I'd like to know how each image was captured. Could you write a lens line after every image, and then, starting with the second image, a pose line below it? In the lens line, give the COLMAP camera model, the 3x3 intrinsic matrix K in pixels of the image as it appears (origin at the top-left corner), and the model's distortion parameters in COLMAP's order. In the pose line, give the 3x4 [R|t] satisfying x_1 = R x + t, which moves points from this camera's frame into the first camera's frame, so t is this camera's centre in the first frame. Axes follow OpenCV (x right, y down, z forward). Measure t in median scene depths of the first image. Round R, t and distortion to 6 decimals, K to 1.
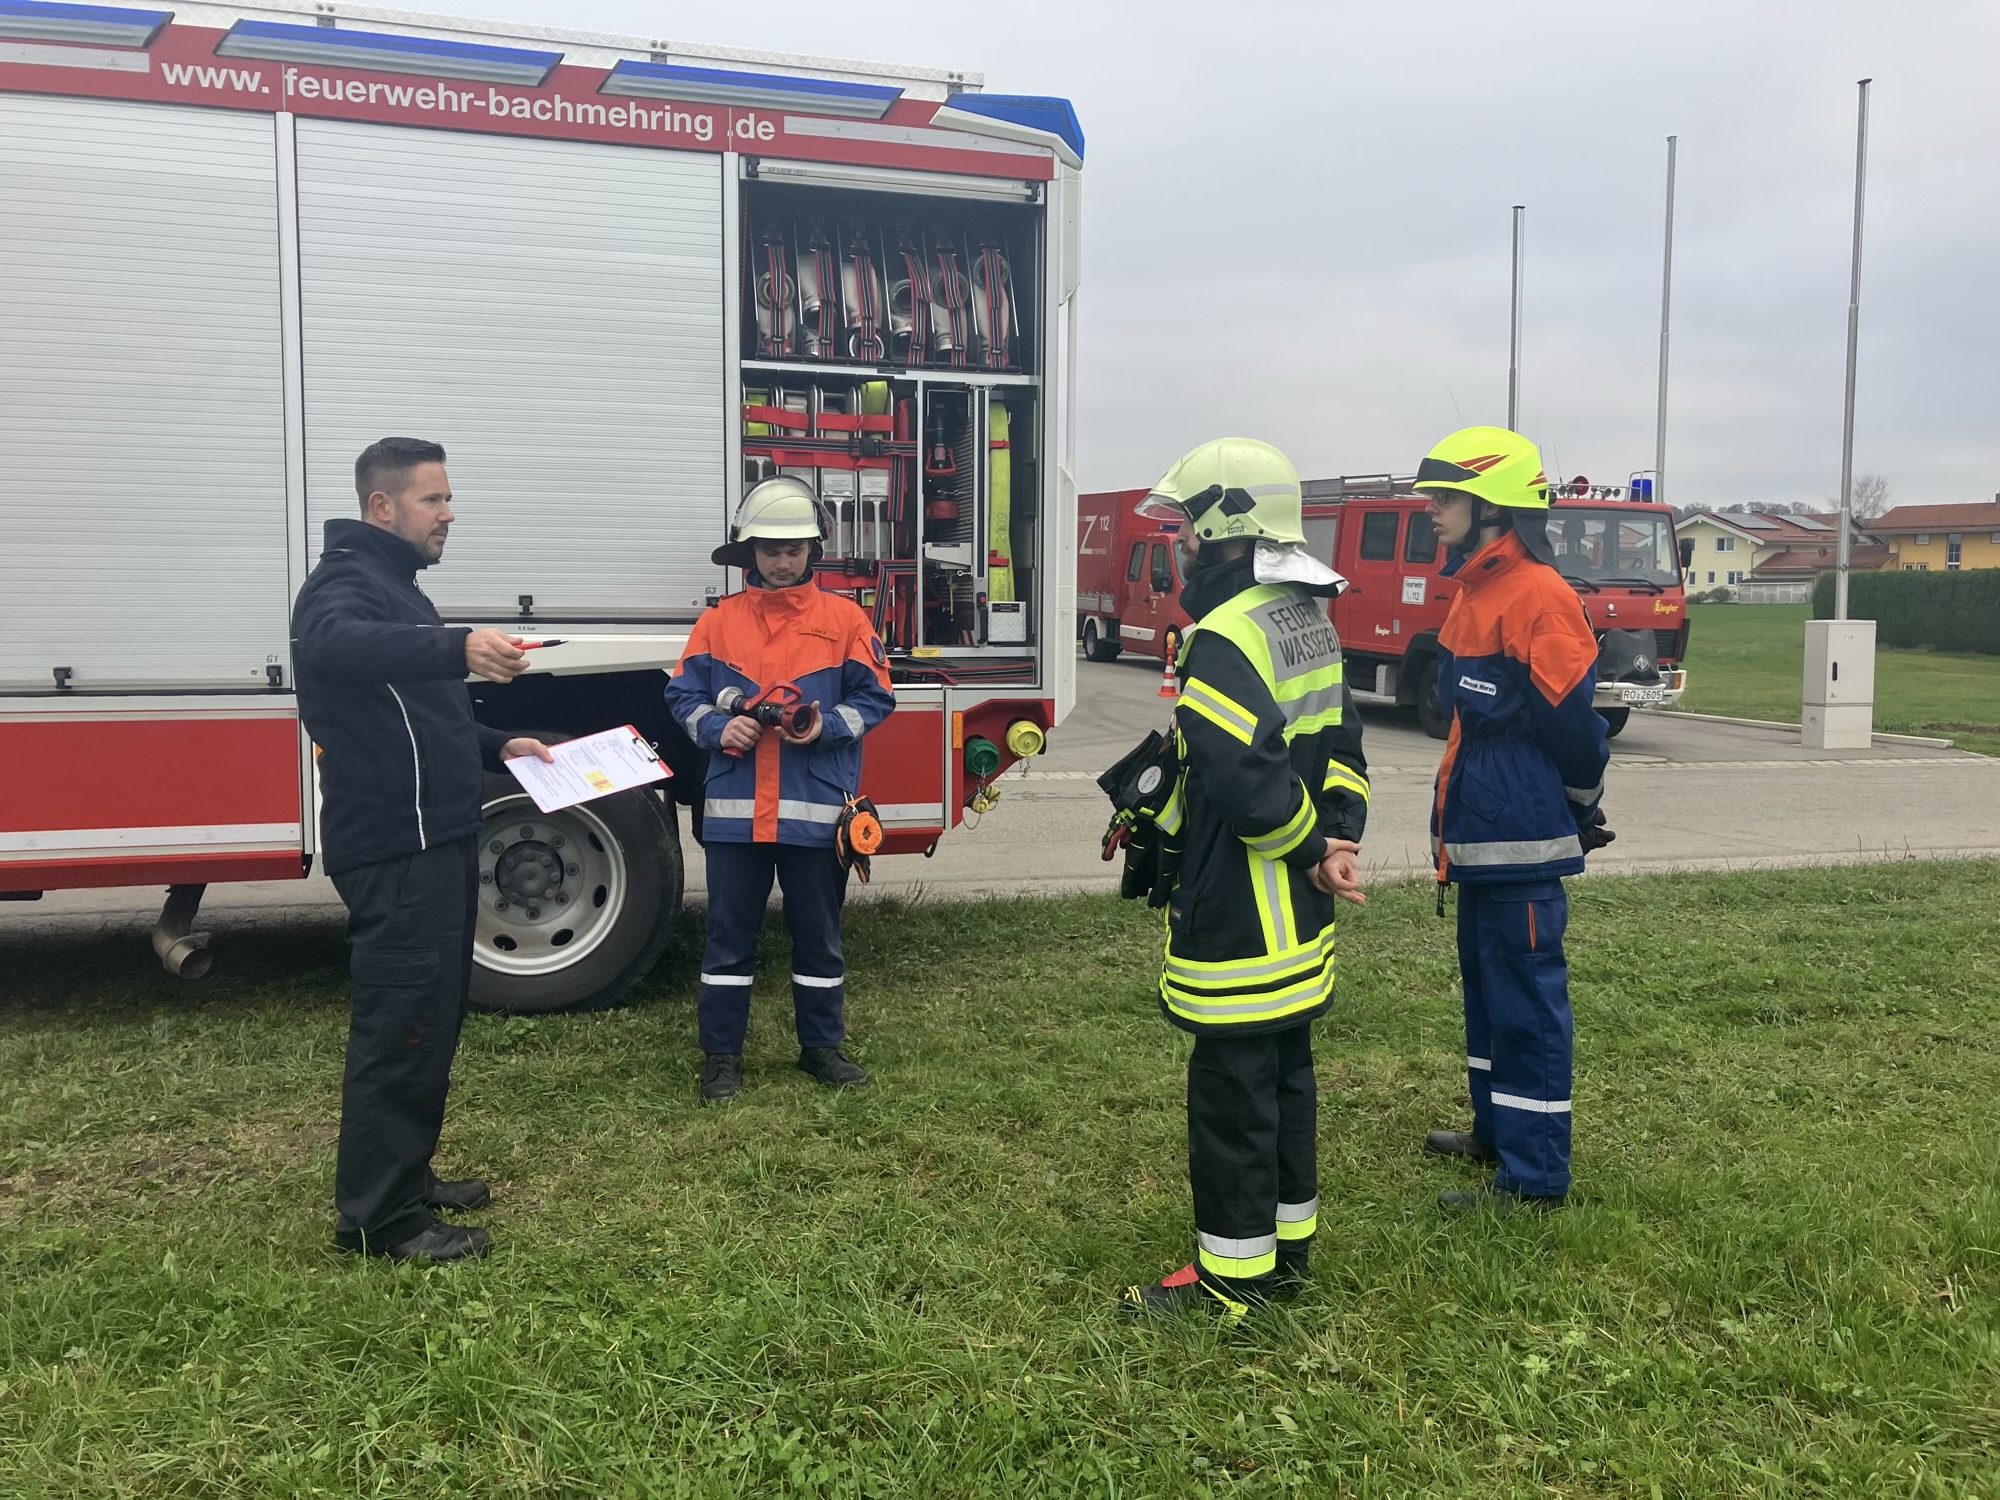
lens RADIAL K [[1661.1, 0, 1001.8], [0, 1661.1, 746.2], [0, 0, 1]] dist [-0.007201, -0.008969]
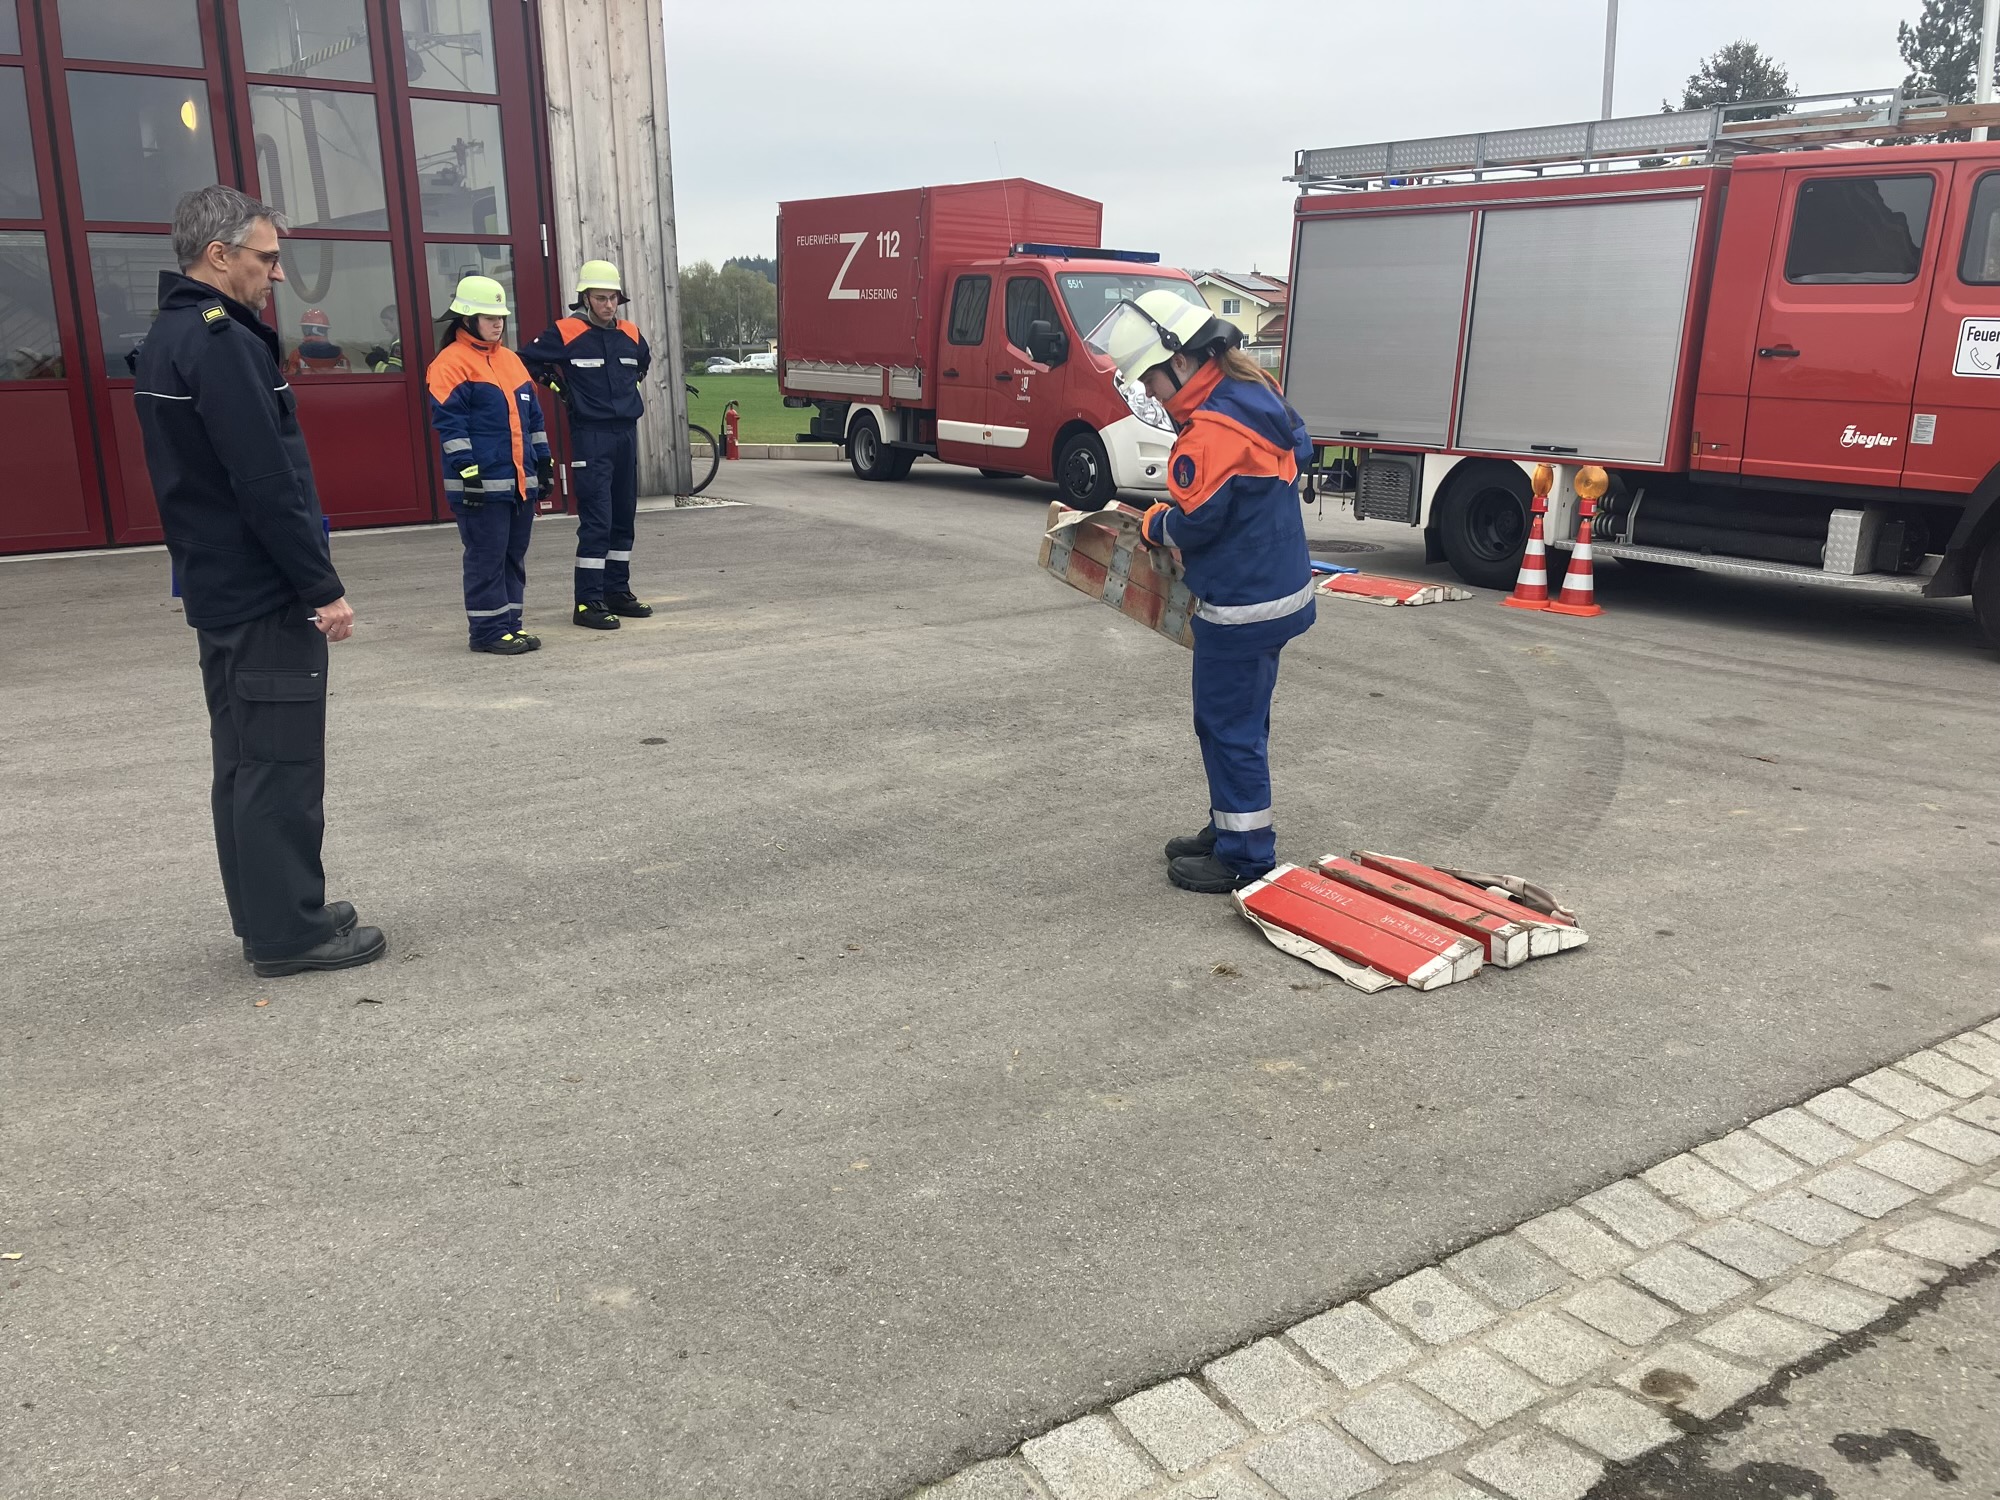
lens RADIAL K [[1661.1, 0, 1000.6], [0, 1661.1, 750.1], [0, 0, 1]] dist [-0.007201, -0.008969]
pose [[0.947523, -0.086942, 0.307638, -0.098543], [0.044416, 0.988778, 0.142639, -0.039183], [-0.316587, -0.121490, 0.940751, 0.411793]]
